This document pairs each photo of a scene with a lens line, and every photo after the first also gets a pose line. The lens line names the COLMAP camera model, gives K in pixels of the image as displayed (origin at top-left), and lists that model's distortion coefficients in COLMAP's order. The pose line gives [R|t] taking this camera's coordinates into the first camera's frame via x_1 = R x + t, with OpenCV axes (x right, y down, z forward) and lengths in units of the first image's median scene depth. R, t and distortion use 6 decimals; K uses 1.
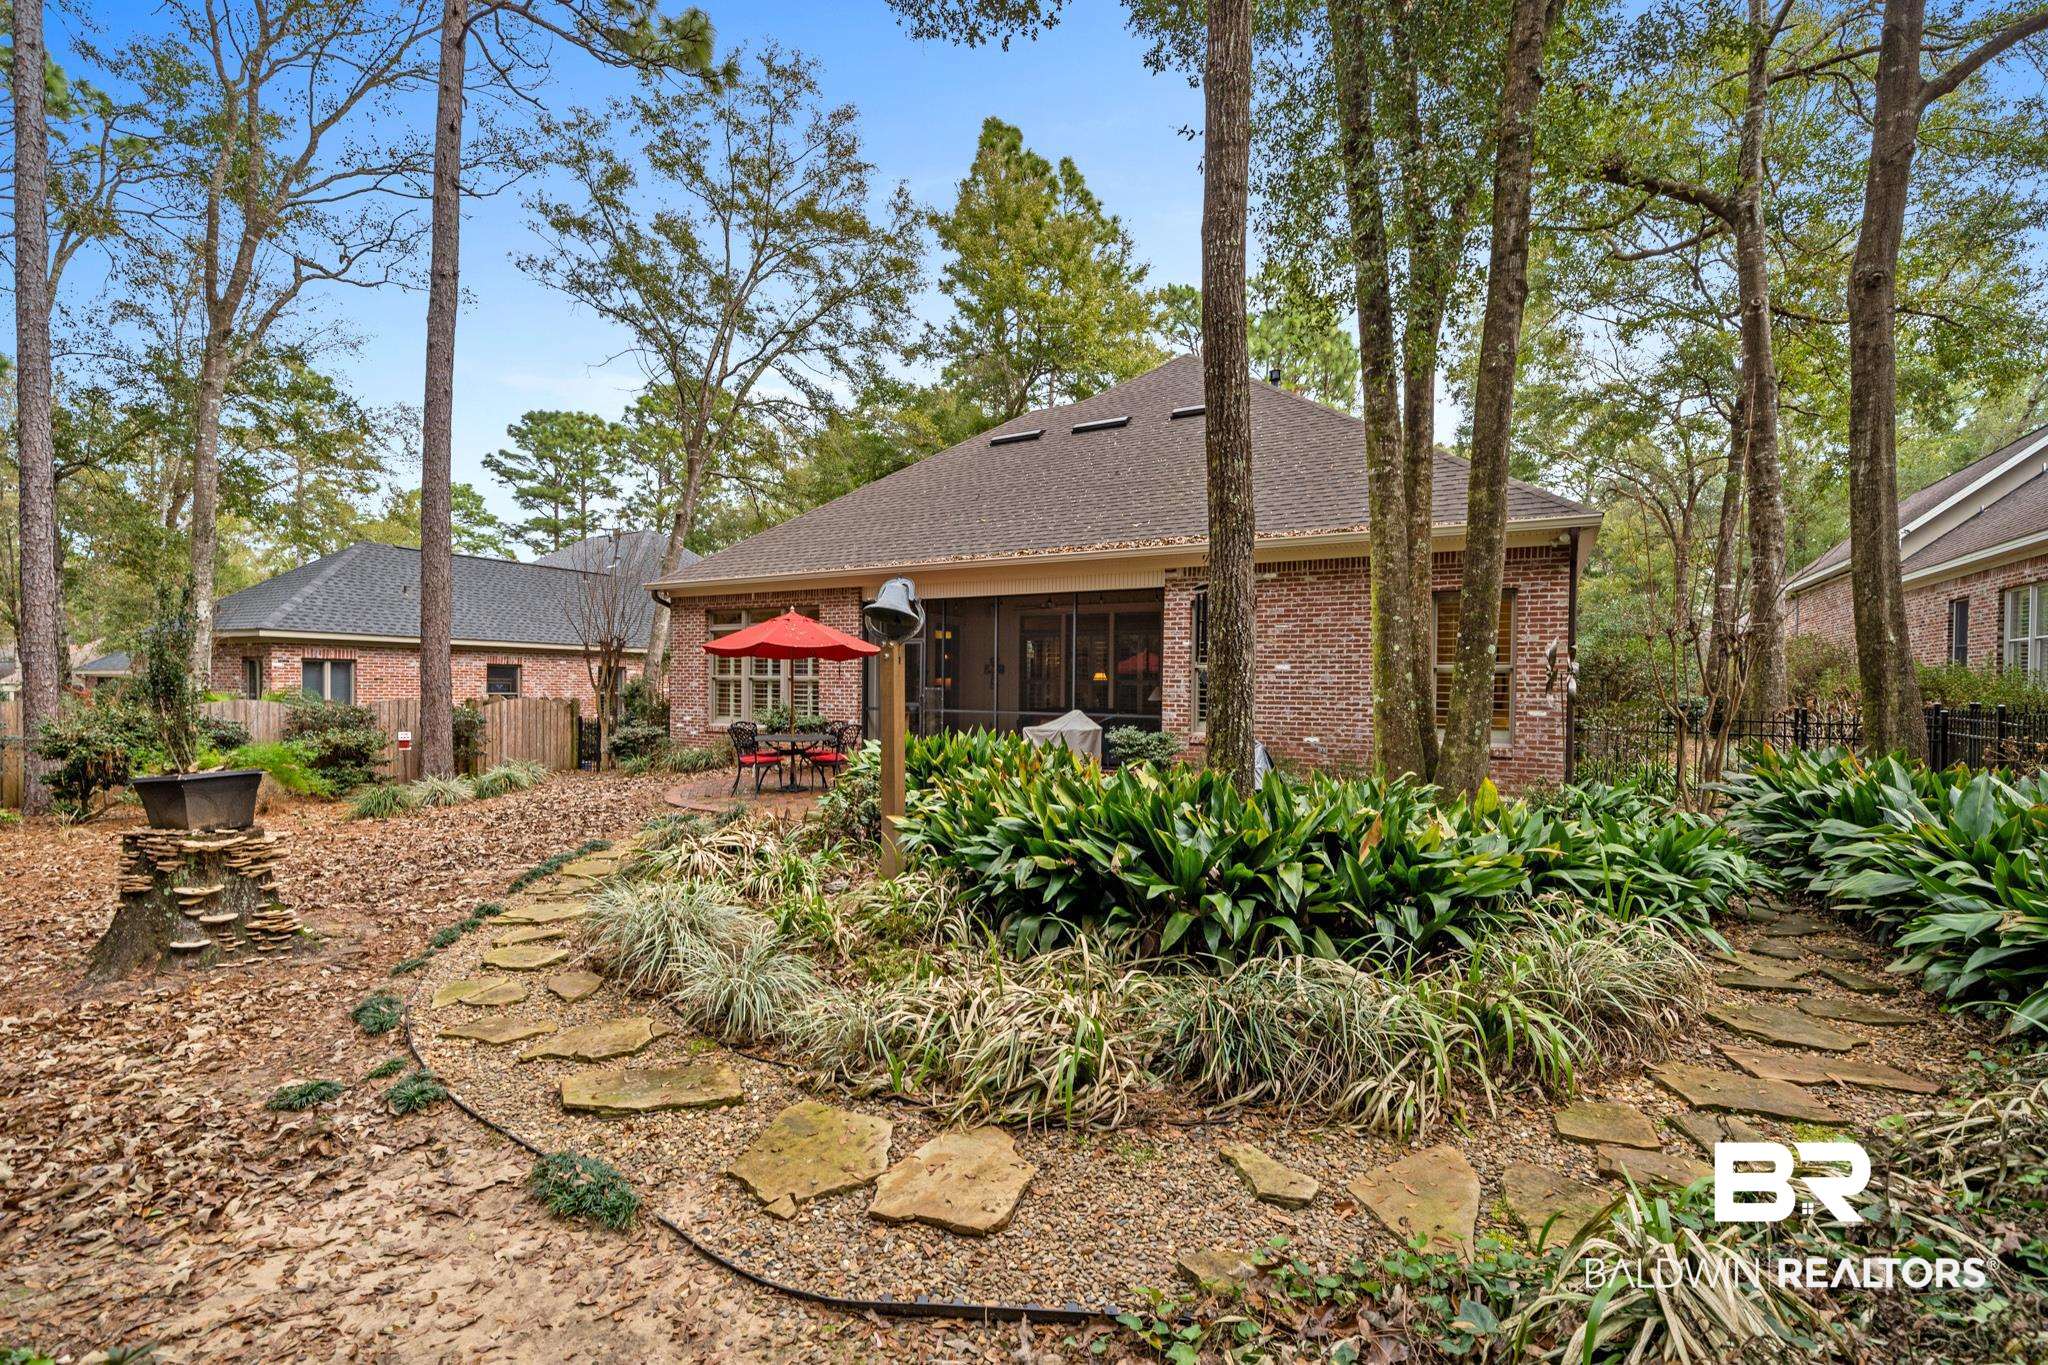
lens RADIAL K [[920.8, 0, 1024.0], [0, 920.8, 682.5], [0, 0, 1]] dist [-0.000941, 0.000038]
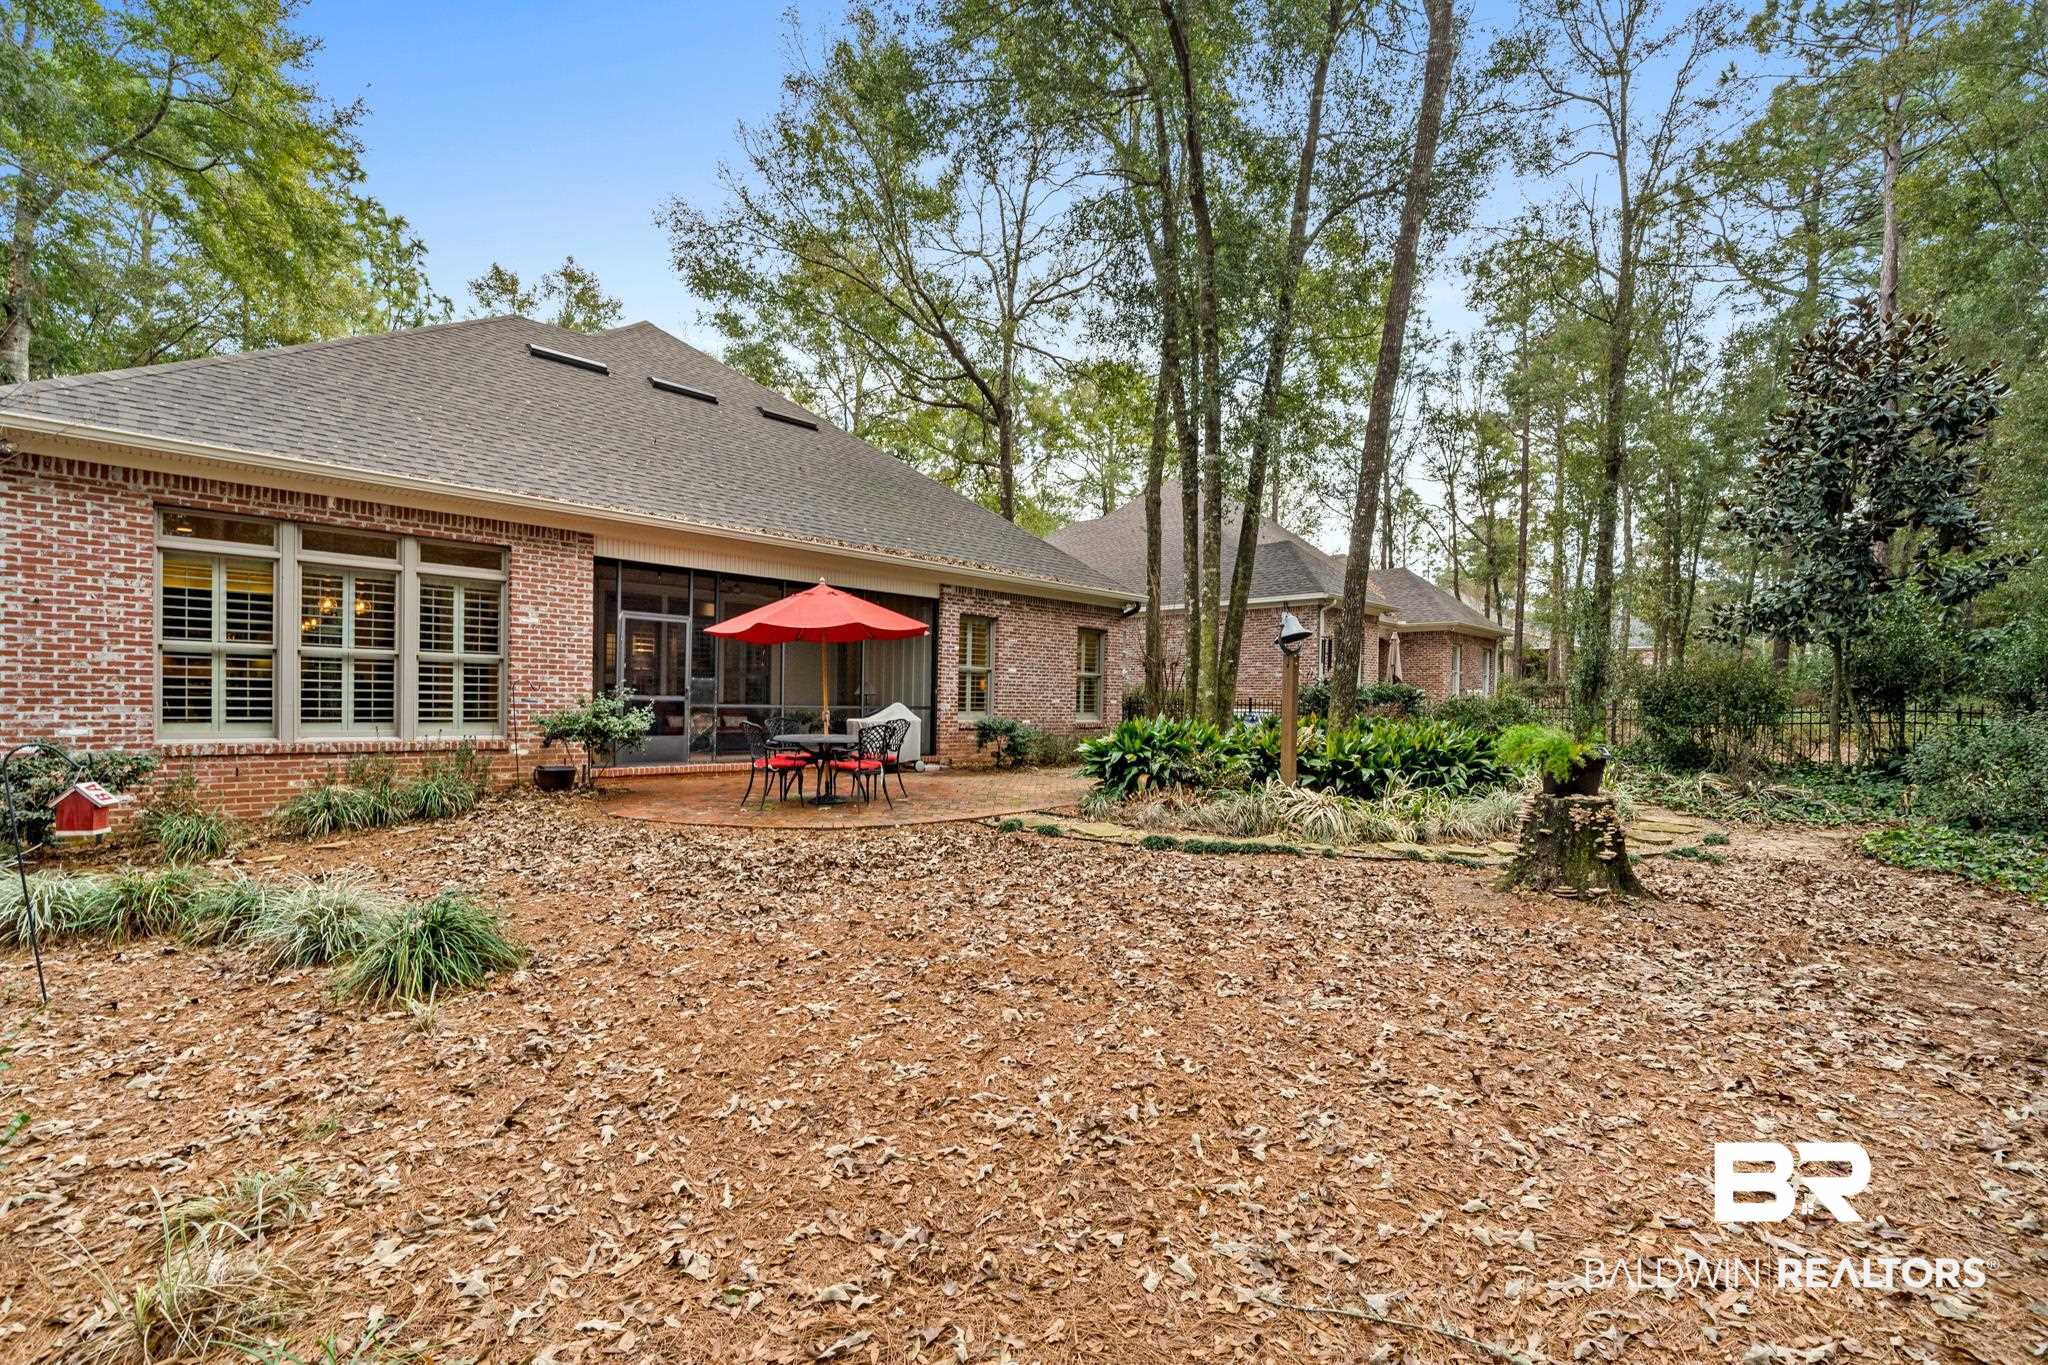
lens RADIAL K [[853.7, 0, 1019.6], [0, 853.7, 689.8], [0, 0, 1]] dist [-0.001797, 0.000708]
pose [[0.249015, -0.000574, 0.968499, -0.878675], [-0.027351, 0.999597, 0.007625, 0.002416], [-0.968113, -0.028389, 0.248899, 0.618394]]
